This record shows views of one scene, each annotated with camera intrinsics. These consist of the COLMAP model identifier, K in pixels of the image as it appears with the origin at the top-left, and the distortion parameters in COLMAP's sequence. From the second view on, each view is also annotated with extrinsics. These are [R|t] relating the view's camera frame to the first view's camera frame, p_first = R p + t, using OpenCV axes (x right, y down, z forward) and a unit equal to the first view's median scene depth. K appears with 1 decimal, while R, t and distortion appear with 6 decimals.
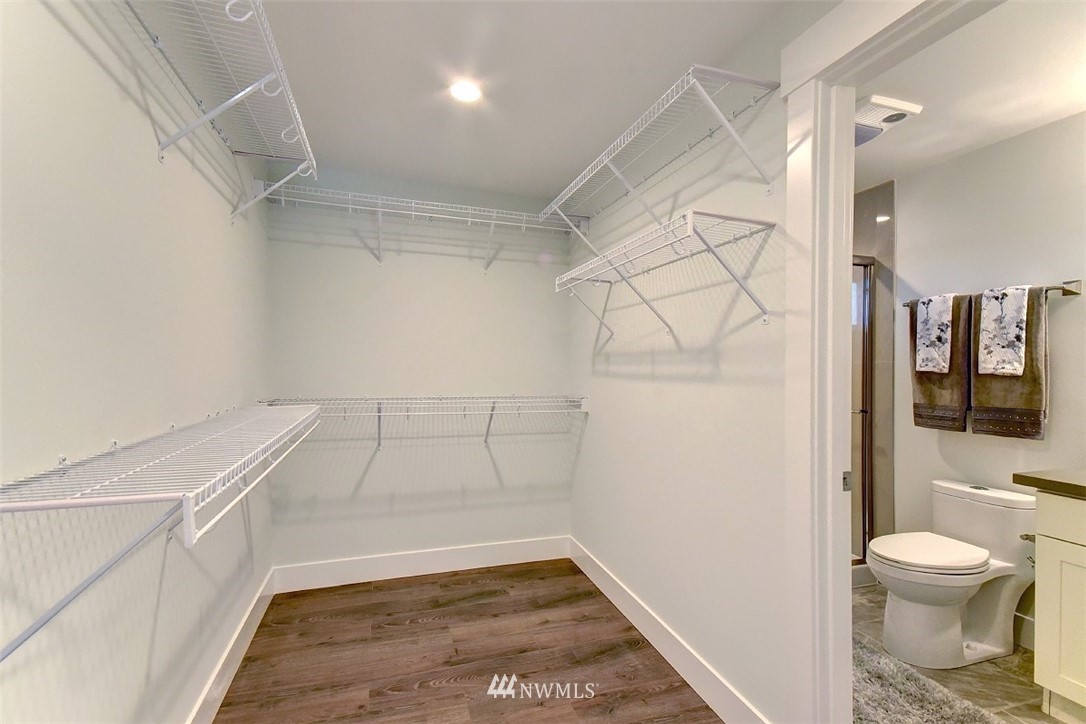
lens RADIAL K [[485.8, 0, 538.1], [0, 485.8, 373.2], [0, 0, 1]] dist [0.025309, -0.008038]
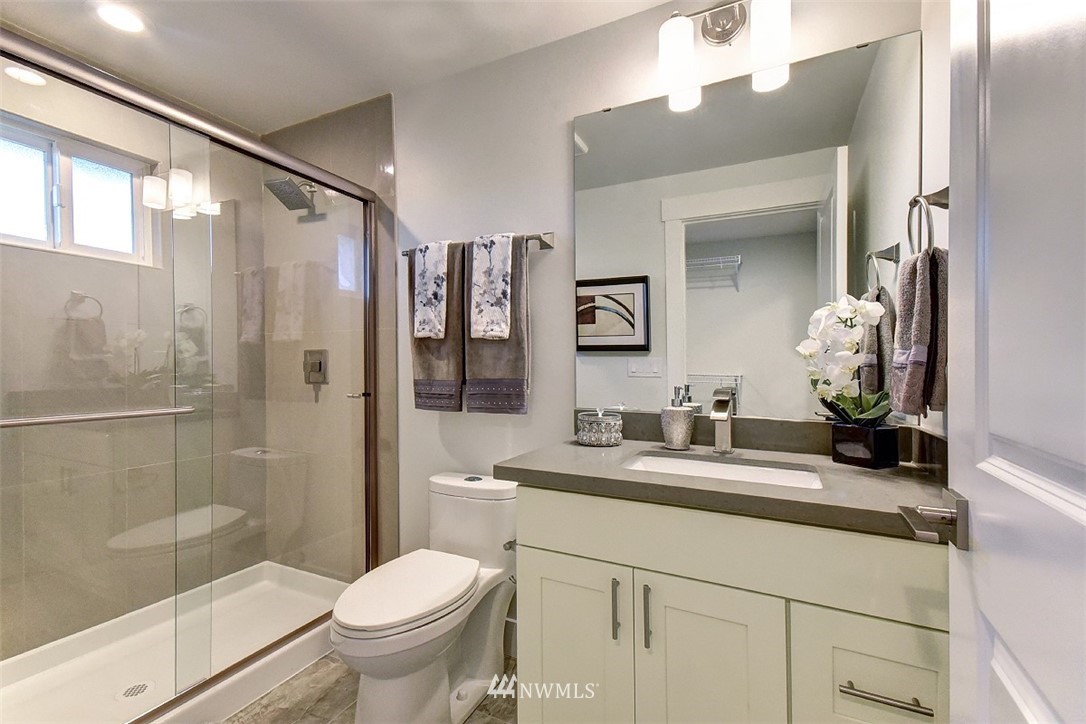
lens RADIAL K [[485.8, 0, 544.9], [0, 485.8, 364.4], [0, 0, 1]] dist [0.025309, -0.008038]
pose [[0.688973, -0.003725, 0.724778, 0.396887], [0.011306, 0.999920, -0.005608, 0.049794], [-0.724699, 0.012058, 0.688960, 0.361859]]
